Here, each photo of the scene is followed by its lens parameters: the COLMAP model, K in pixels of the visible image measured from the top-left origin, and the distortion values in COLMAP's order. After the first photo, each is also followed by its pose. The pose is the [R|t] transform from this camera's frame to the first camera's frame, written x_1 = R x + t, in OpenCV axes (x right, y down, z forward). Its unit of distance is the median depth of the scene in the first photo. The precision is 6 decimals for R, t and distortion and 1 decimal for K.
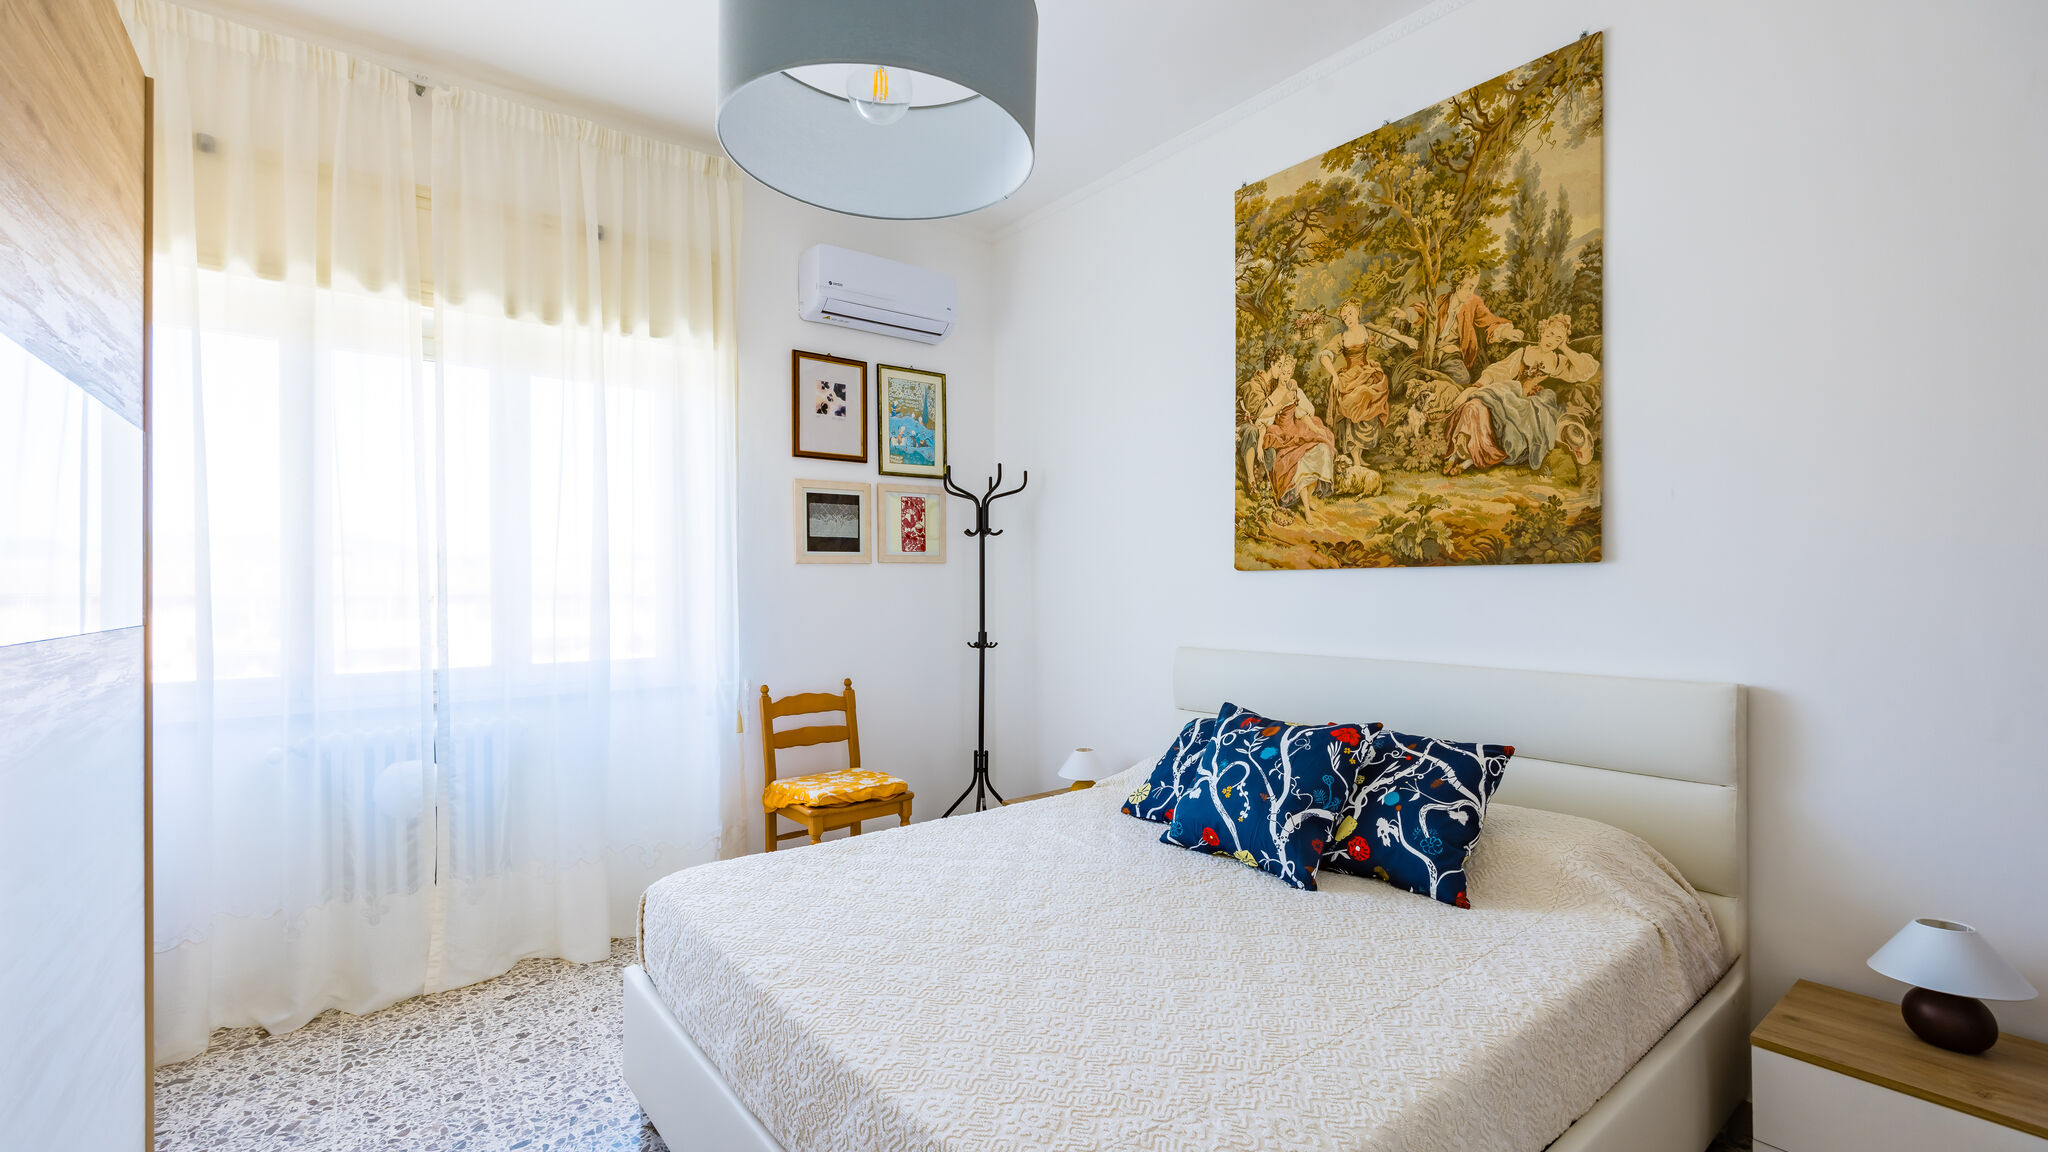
lens RADIAL K [[864.3, 0, 1009.6], [0, 864.3, 592.0], [0, 0, 1]] dist [0.001469, -0.001221]
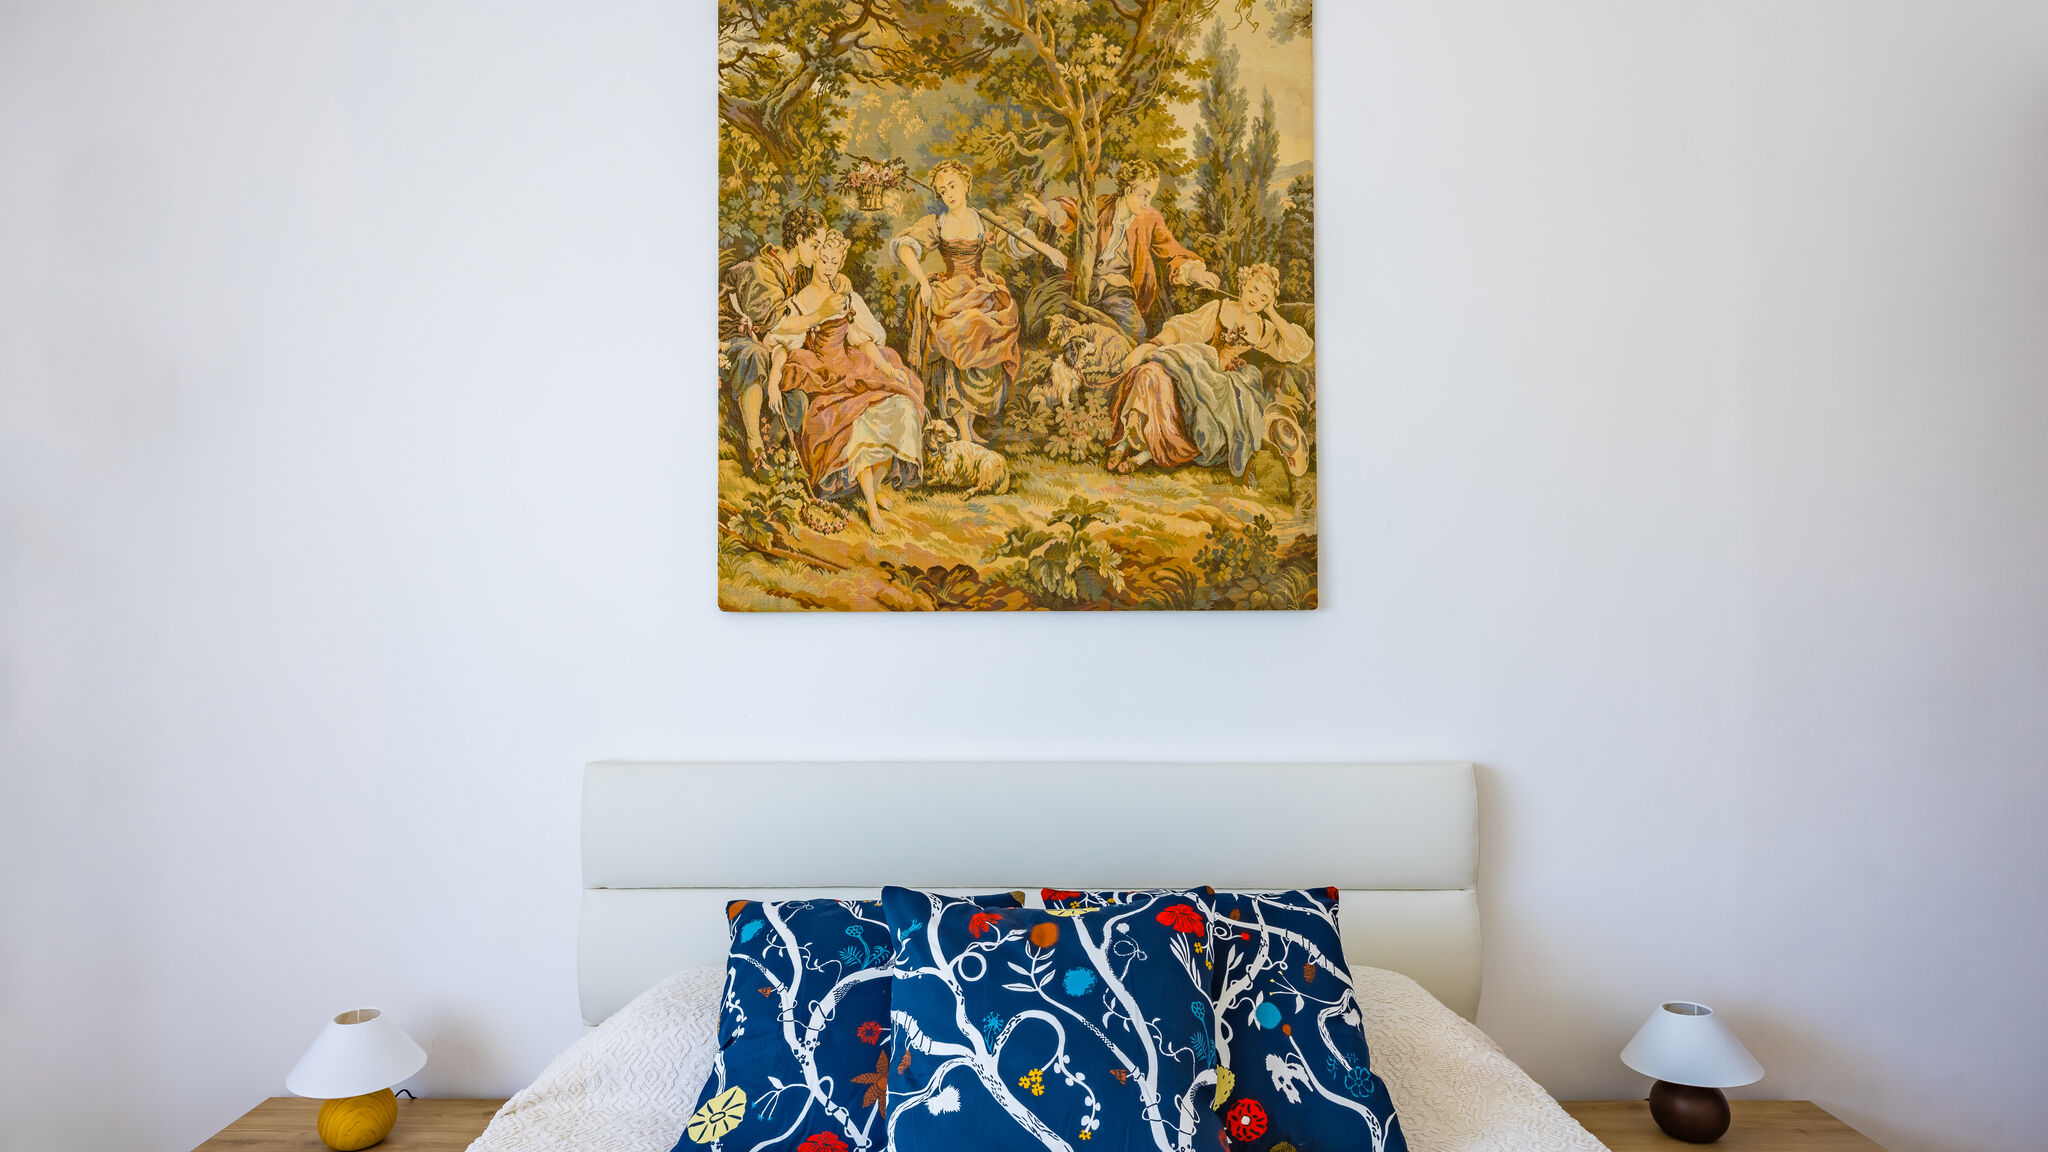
lens RADIAL K [[1147.7, 0, 987.8], [0, 1147.7, 611.6], [0, 0, 1]] dist [-0.011304, -0.001436]
pose [[0.623051, 0.005178, 0.782164, -0.194832], [0.003340, 0.999951, -0.009281, -0.018691], [-0.782174, 0.008395, 0.623004, 0.456558]]
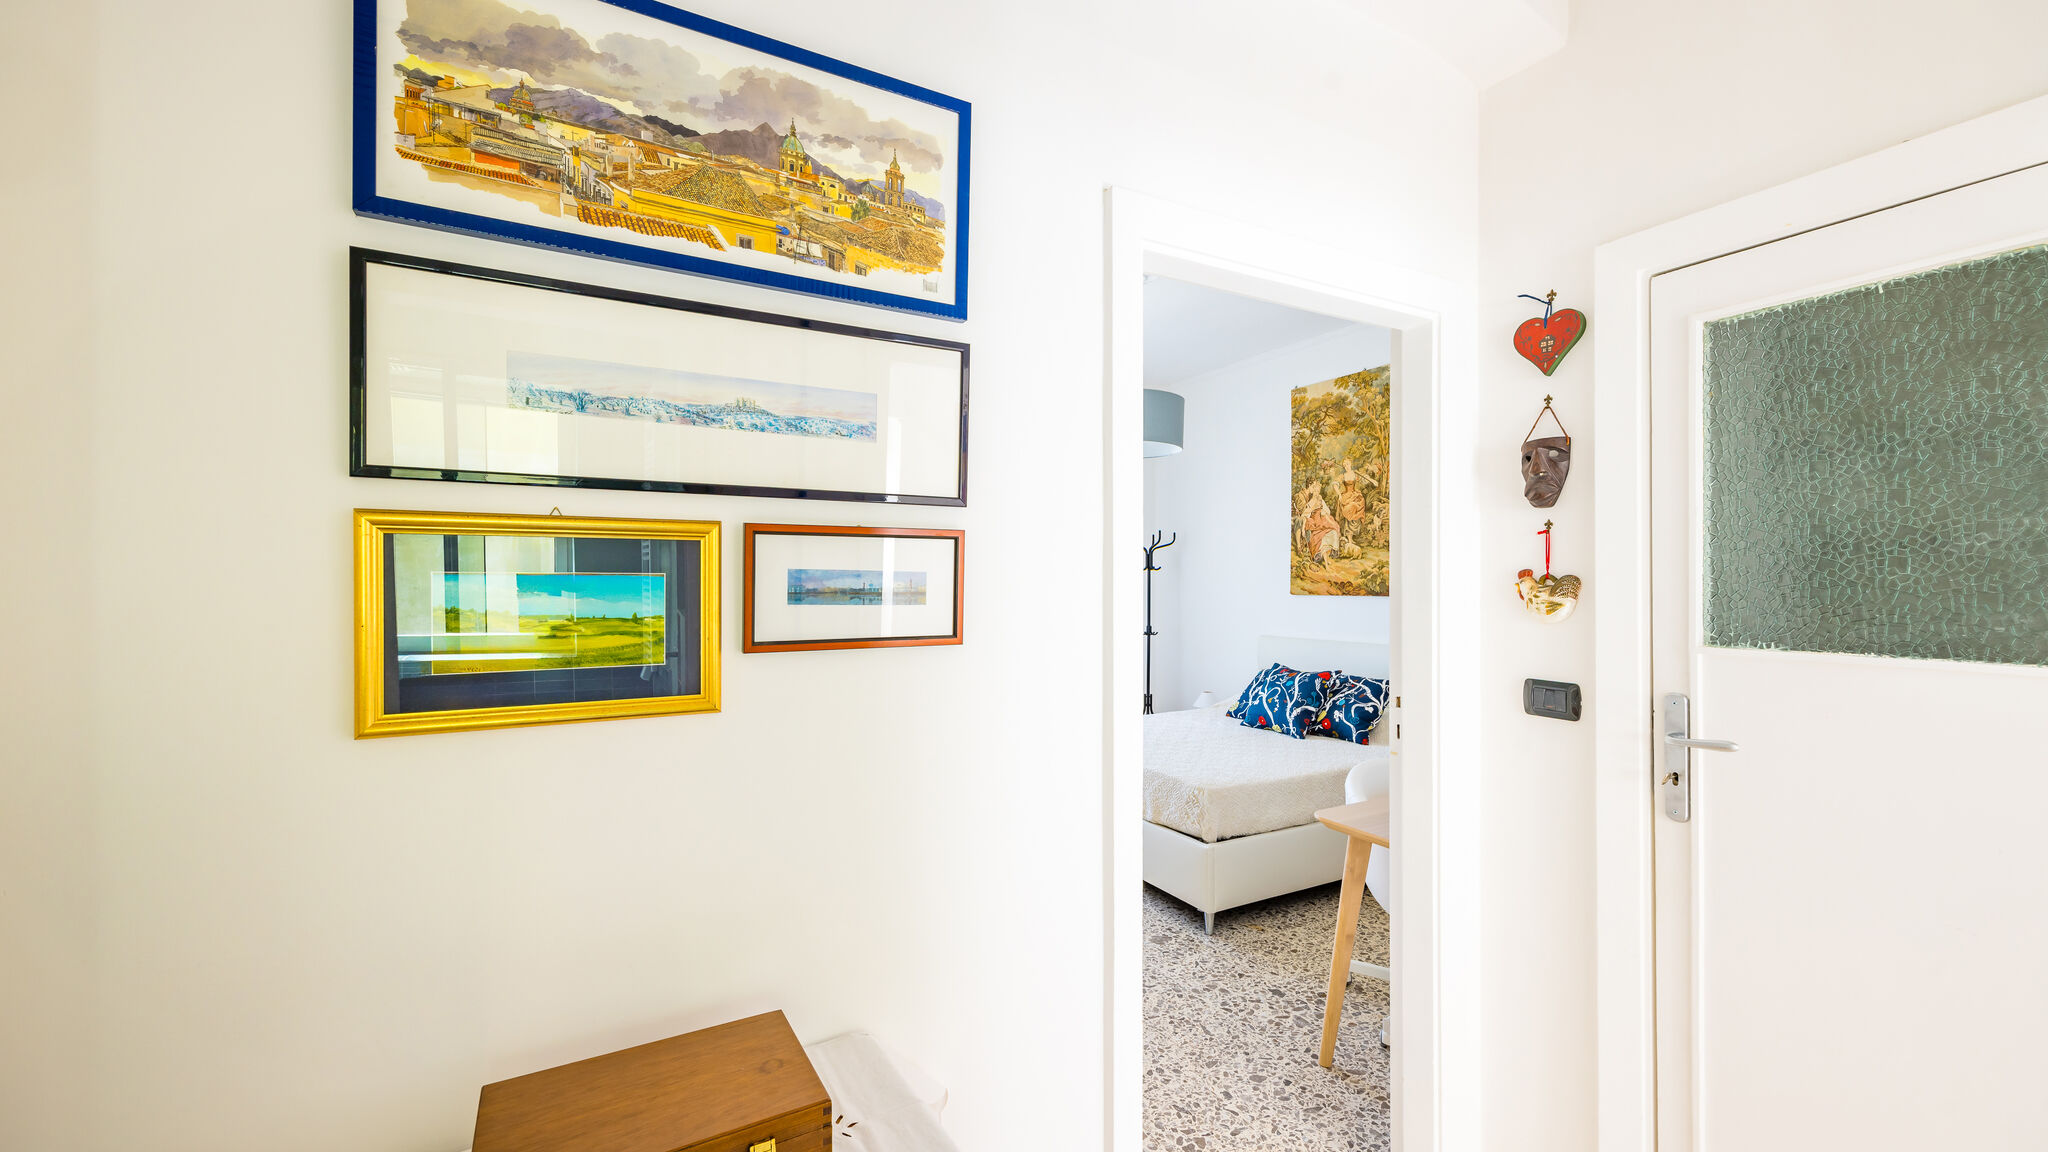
lens RADIAL K [[839.6, 0, 1008.4], [0, 839.6, 580.1], [0, 0, 1]] dist [0.016185, -0.002630]
pose [[0.986044, 0.002276, -0.166469, -0.037506], [-0.003235, 0.999980, -0.005489, -0.046117], [0.166453, 0.005951, 0.986031, -0.920039]]
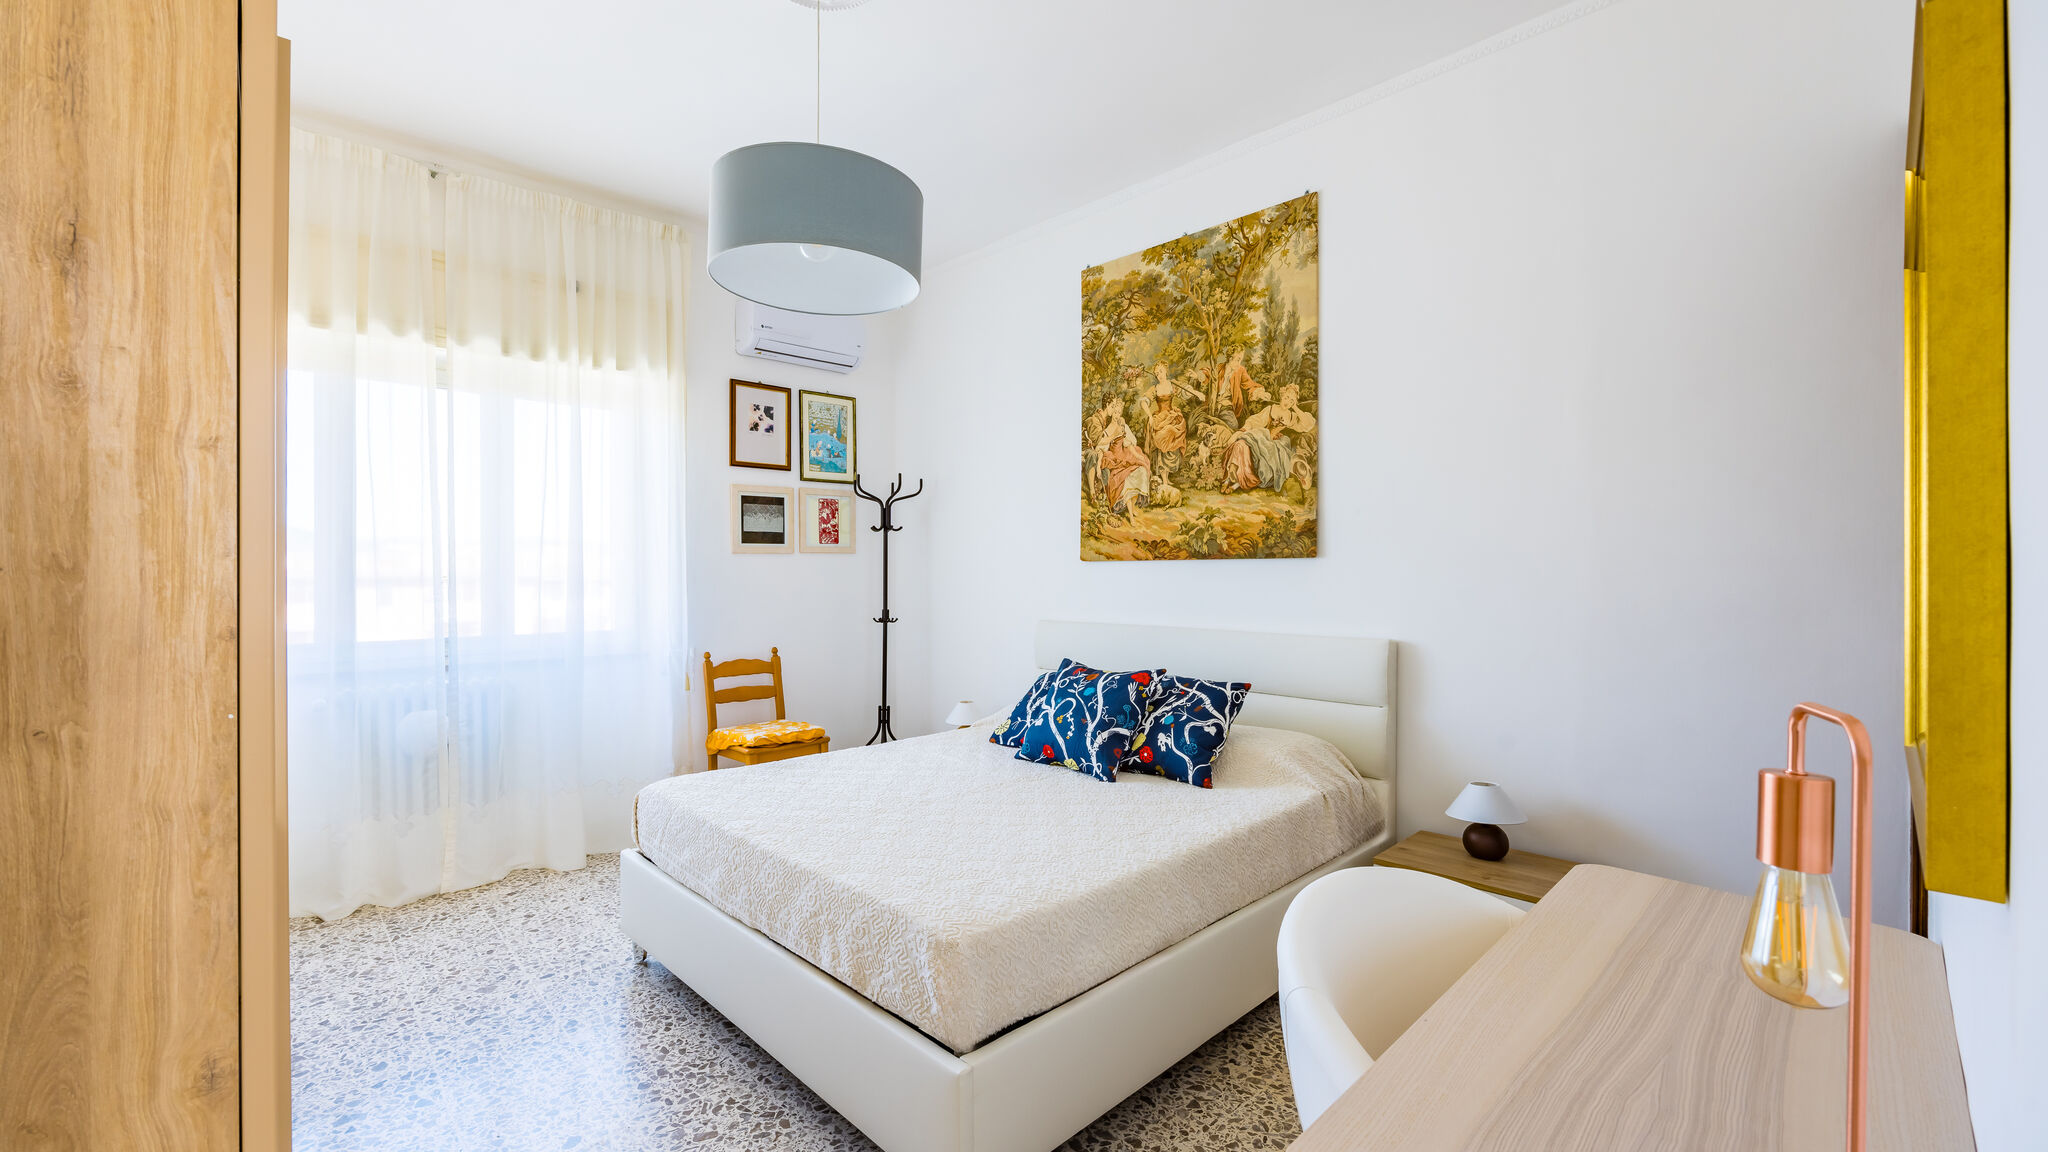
lens RADIAL K [[864.3, 0, 976.2], [0, 864.3, 567.7], [0, 0, 1]] dist [0.001469, -0.001221]
pose [[0.997193, 0.004316, 0.074750, 0.007006], [-0.003391, 0.999916, -0.012509, 0.001841], [-0.074798, 0.012220, 0.997124, -0.297303]]
